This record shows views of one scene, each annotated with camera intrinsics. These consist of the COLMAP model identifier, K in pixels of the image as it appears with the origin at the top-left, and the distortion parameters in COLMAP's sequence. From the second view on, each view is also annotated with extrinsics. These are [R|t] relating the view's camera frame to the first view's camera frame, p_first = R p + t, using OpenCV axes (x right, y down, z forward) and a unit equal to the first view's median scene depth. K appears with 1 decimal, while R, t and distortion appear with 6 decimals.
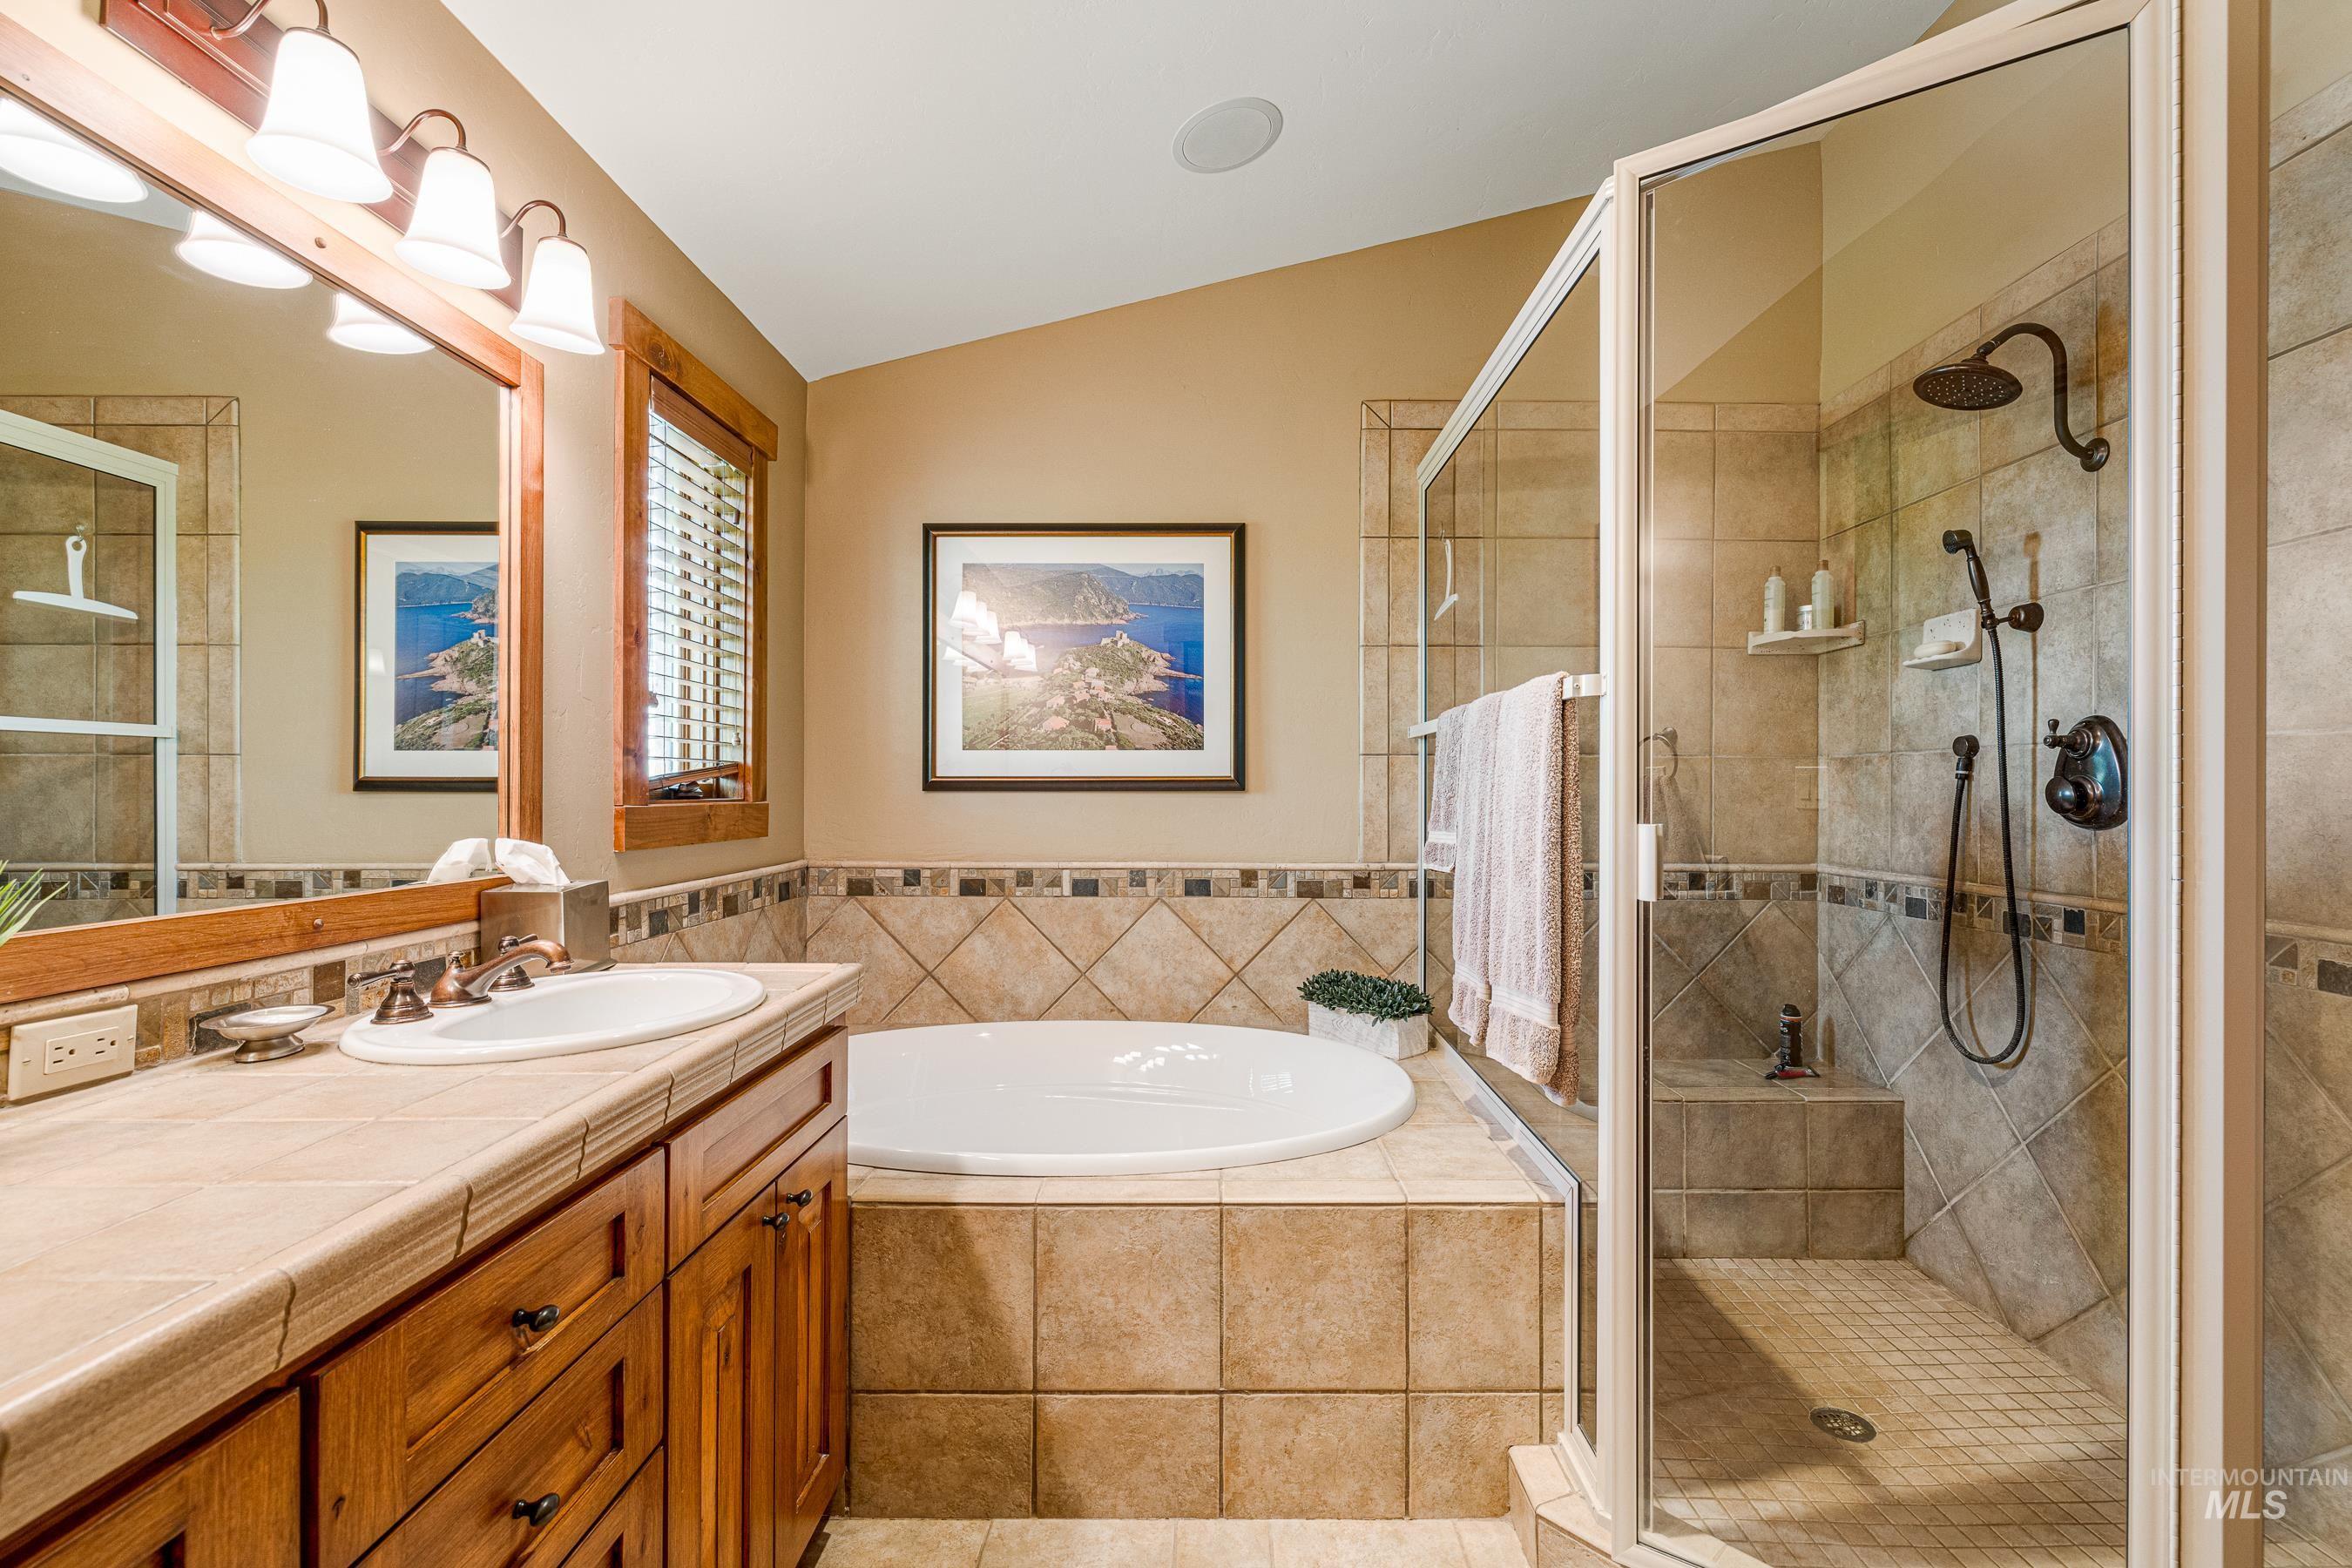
lens RADIAL K [[1004.4, 0, 1223.5], [0, 1004.4, 793.7], [0, 0, 1]] dist [-0.001883, 0.000182]
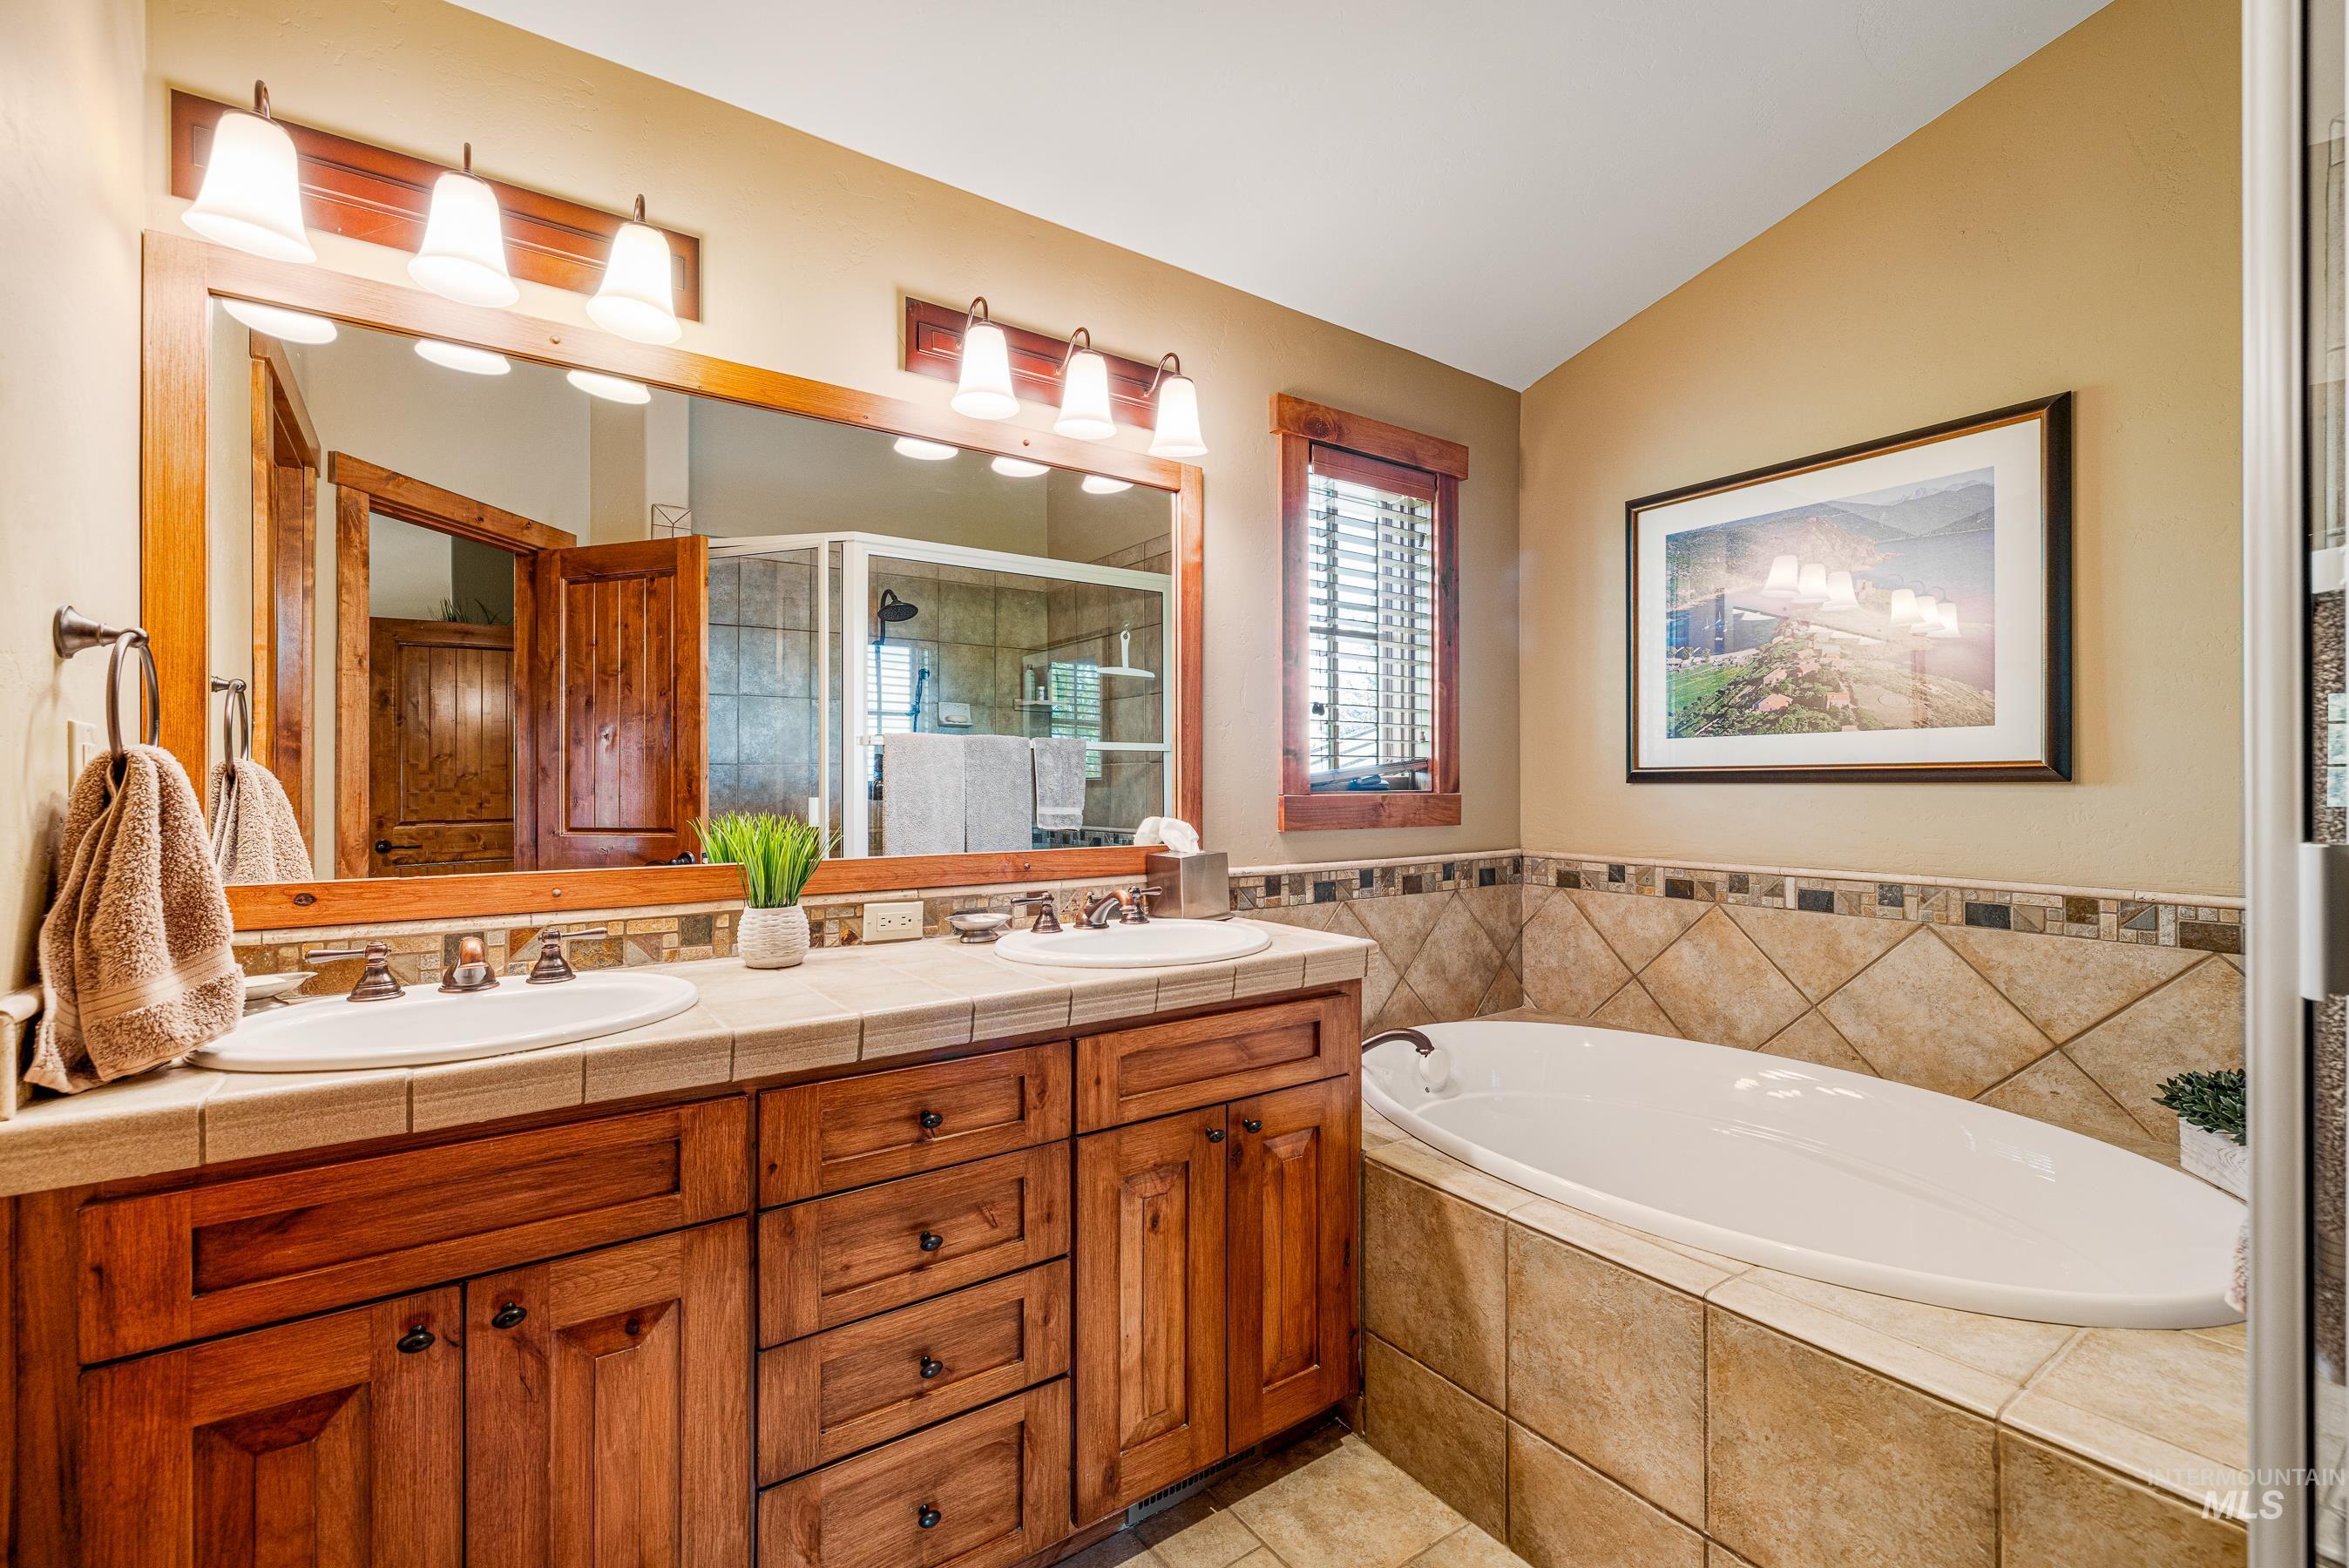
lens RADIAL K [[1003.0, 0, 1220.6], [0, 1003.0, 790.3], [0, 0, 1]] dist [-0.001883, 0.000182]
pose [[0.582854, 0.002918, -0.812572, 0.362434], [-0.000356, 0.999994, 0.003336, 0.001397], [0.812577, -0.001655, 0.582851, 0.194983]]
